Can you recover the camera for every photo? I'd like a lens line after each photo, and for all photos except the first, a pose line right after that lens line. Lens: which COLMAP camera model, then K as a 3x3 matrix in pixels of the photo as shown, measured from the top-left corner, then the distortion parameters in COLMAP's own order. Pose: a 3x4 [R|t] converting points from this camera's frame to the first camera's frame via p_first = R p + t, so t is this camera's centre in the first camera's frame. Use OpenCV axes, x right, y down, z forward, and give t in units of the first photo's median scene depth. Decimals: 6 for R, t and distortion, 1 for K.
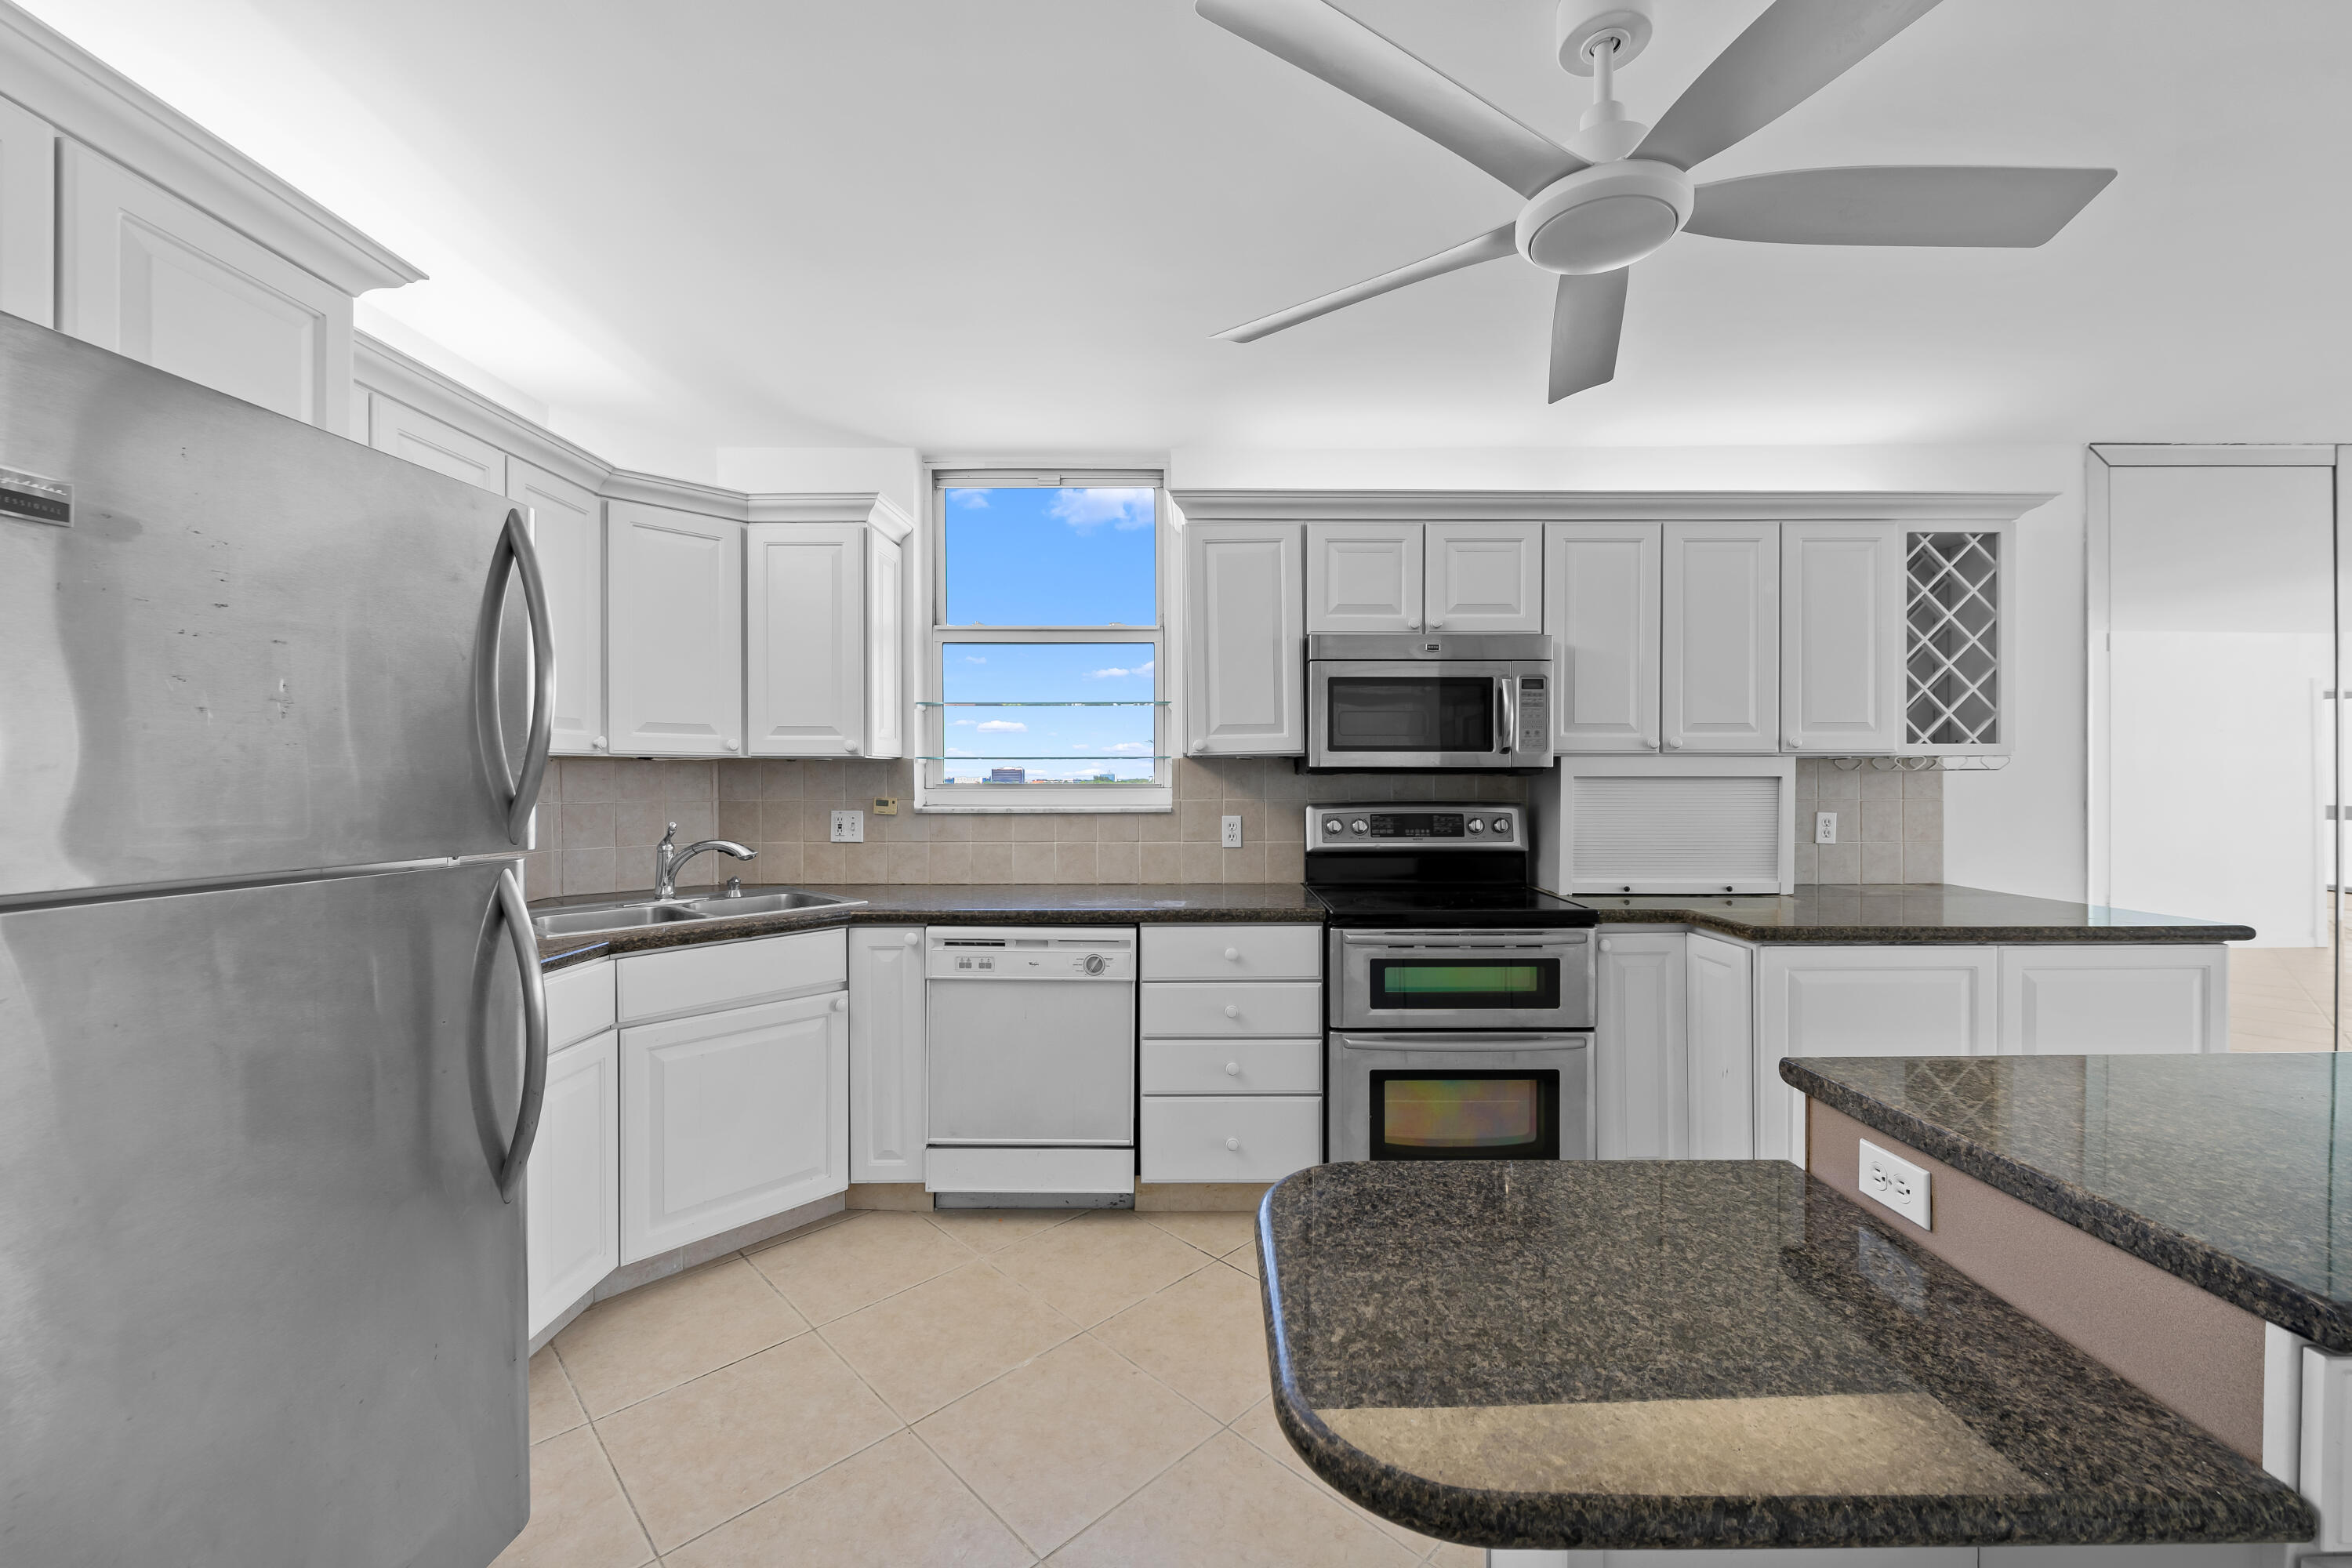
lens RADIAL K [[933.1, 0, 1174.1], [0, 933.1, 783.6], [0, 0, 1]] dist [0.003066, -0.004142]
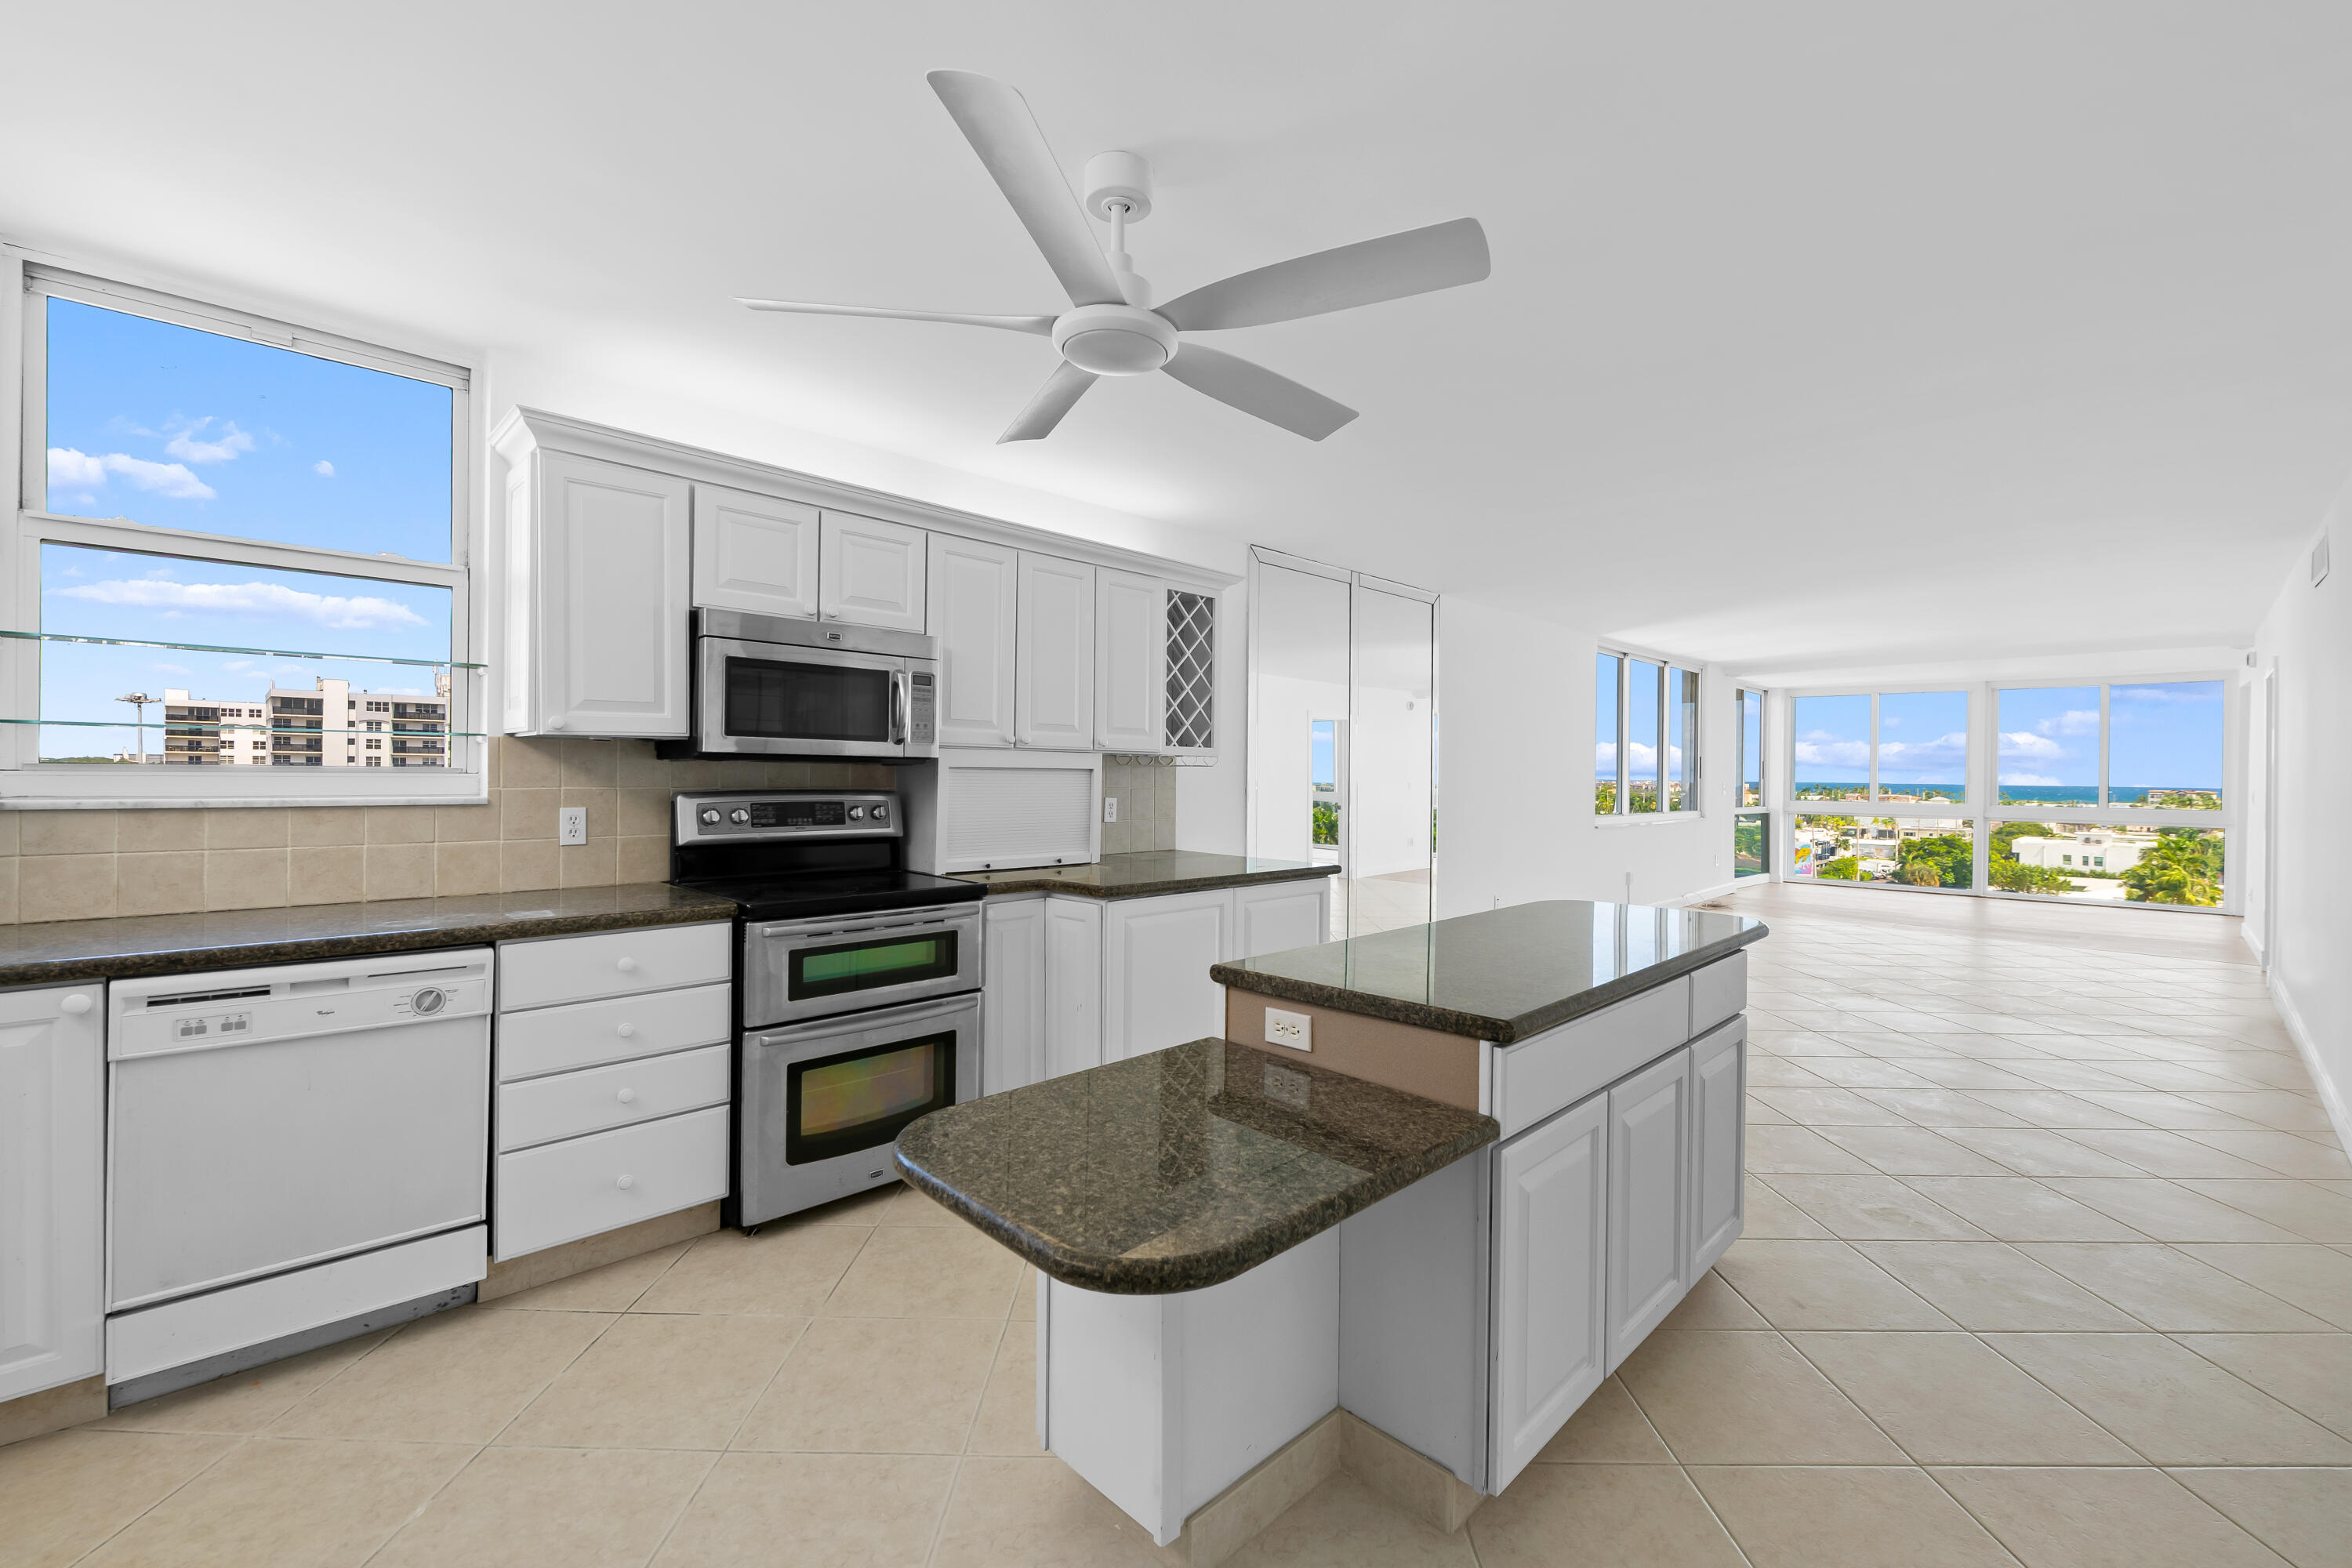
lens RADIAL K [[970.8, 0, 1192.7], [0, 970.8, 773.3], [0, 0, 1]] dist [0.000278, -0.001680]
pose [[0.705040, 0.010101, 0.709096, -0.209521], [-0.010825, 0.999935, -0.003481, 0.001346], [-0.709085, -0.005222, 0.705103, -0.015791]]
